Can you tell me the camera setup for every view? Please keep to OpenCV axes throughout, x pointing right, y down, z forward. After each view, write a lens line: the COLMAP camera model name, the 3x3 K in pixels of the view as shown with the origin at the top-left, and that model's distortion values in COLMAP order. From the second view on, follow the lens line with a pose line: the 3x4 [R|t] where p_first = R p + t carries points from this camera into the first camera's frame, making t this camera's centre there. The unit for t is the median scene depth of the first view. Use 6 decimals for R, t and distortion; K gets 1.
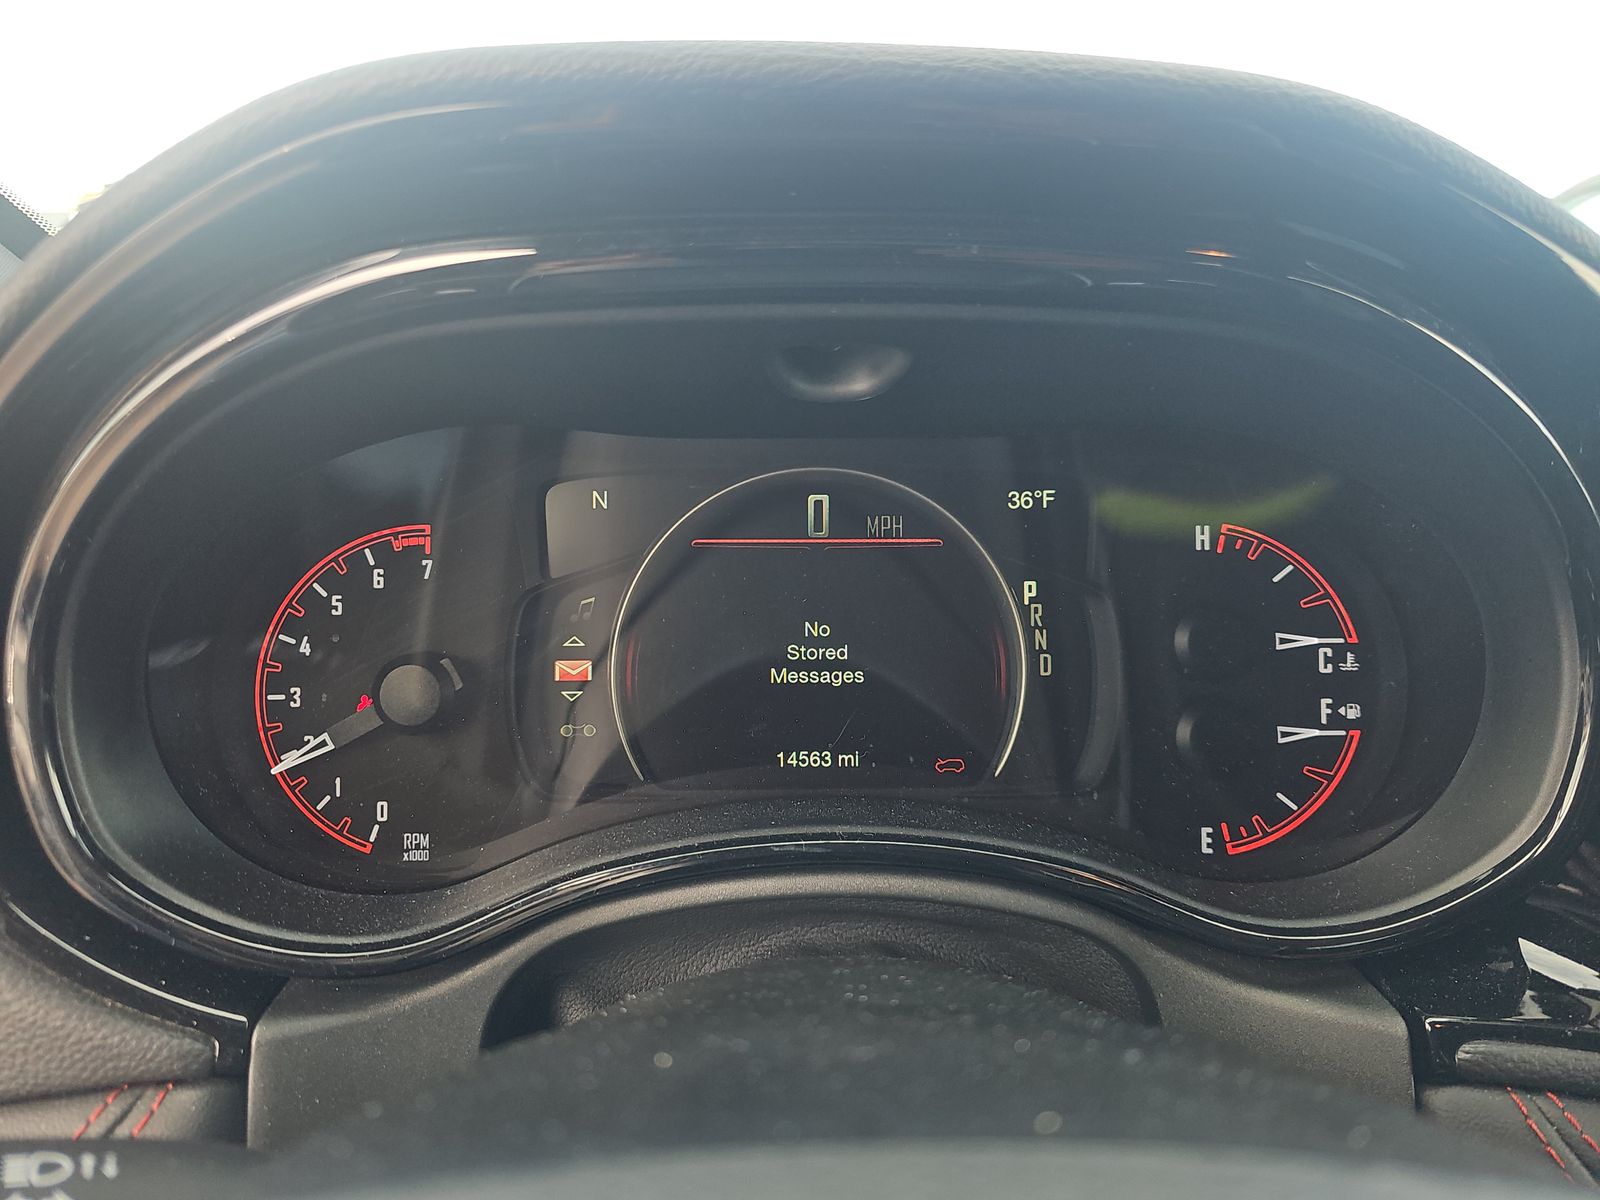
lens RADIAL K [[959.4, 0, 790.0], [0, 959.4, 594.9], [0, 0, 1]] dist [-0.003341, -0.034183]
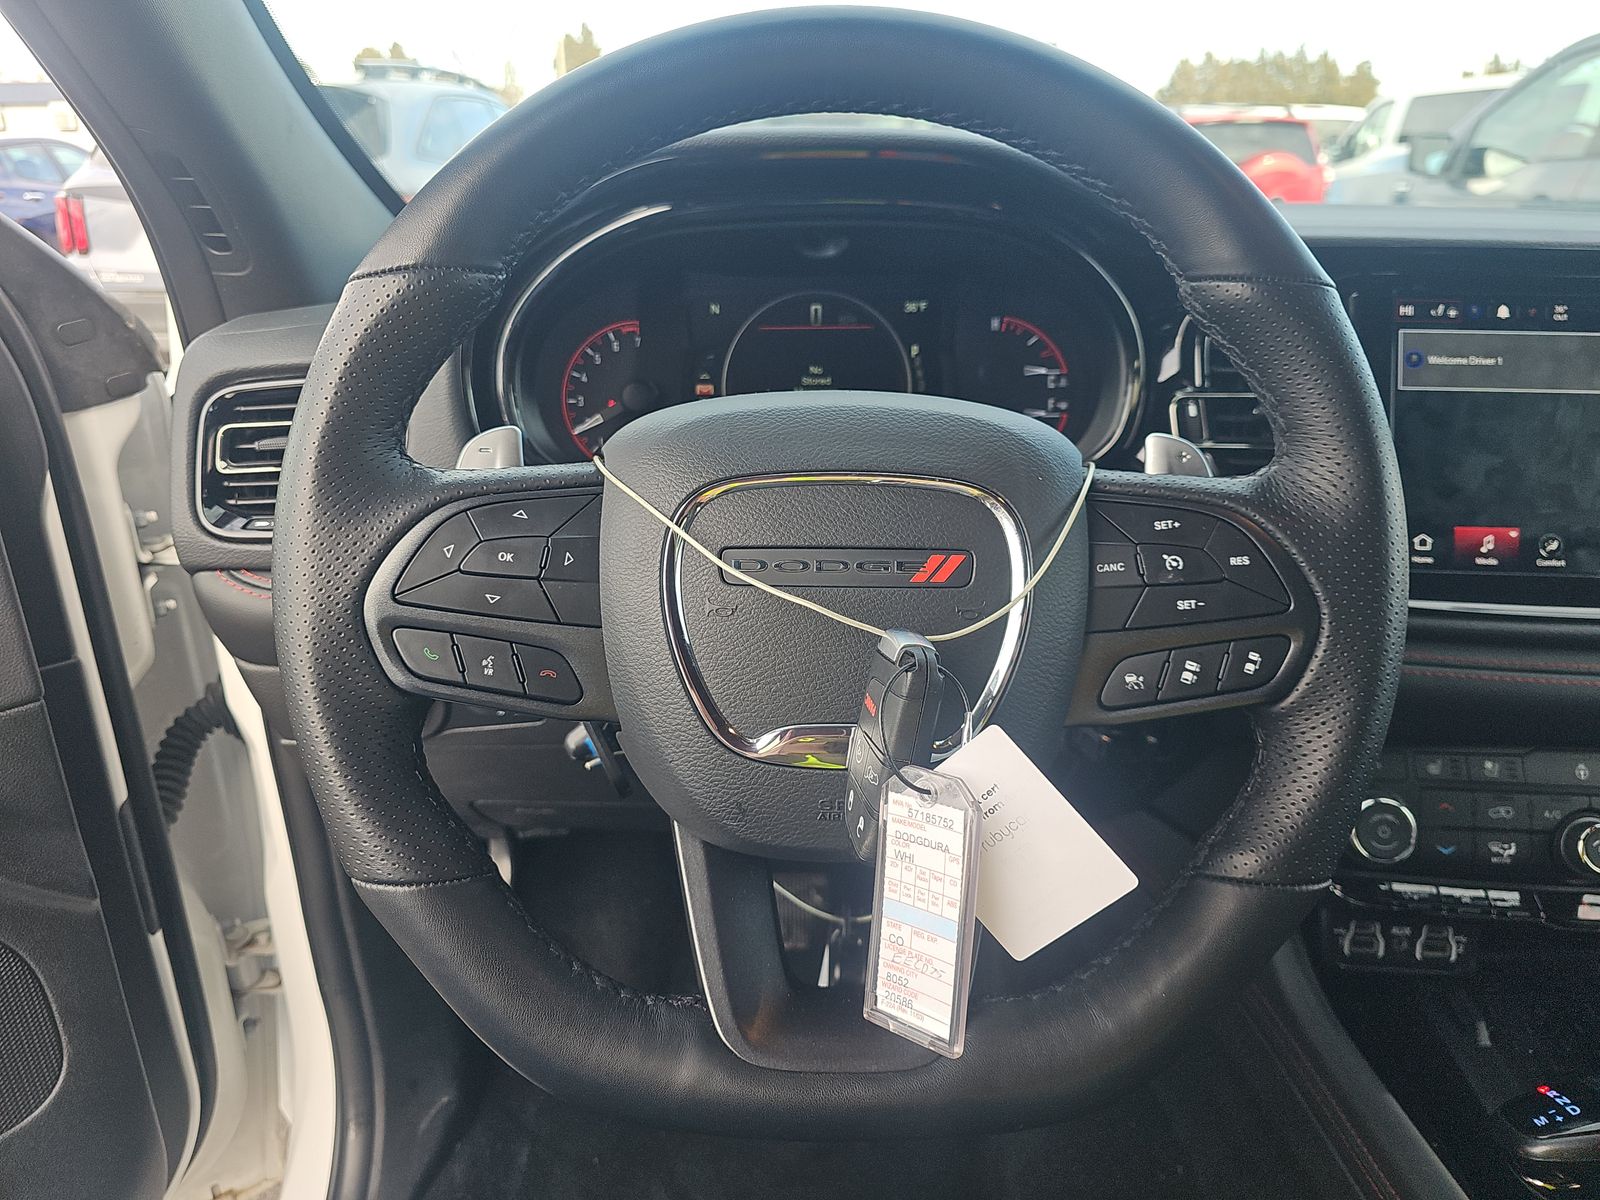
lens RADIAL K [[959.4, 0, 790.0], [0, 959.4, 594.9], [0, 0, 1]] dist [-0.003341, -0.034183]
pose [[0.999878, -0.008332, -0.013177, -0.006177], [0.009887, 0.992398, 0.122675, 0.276563], [0.012055, -0.122790, 0.992359, -1.219870]]
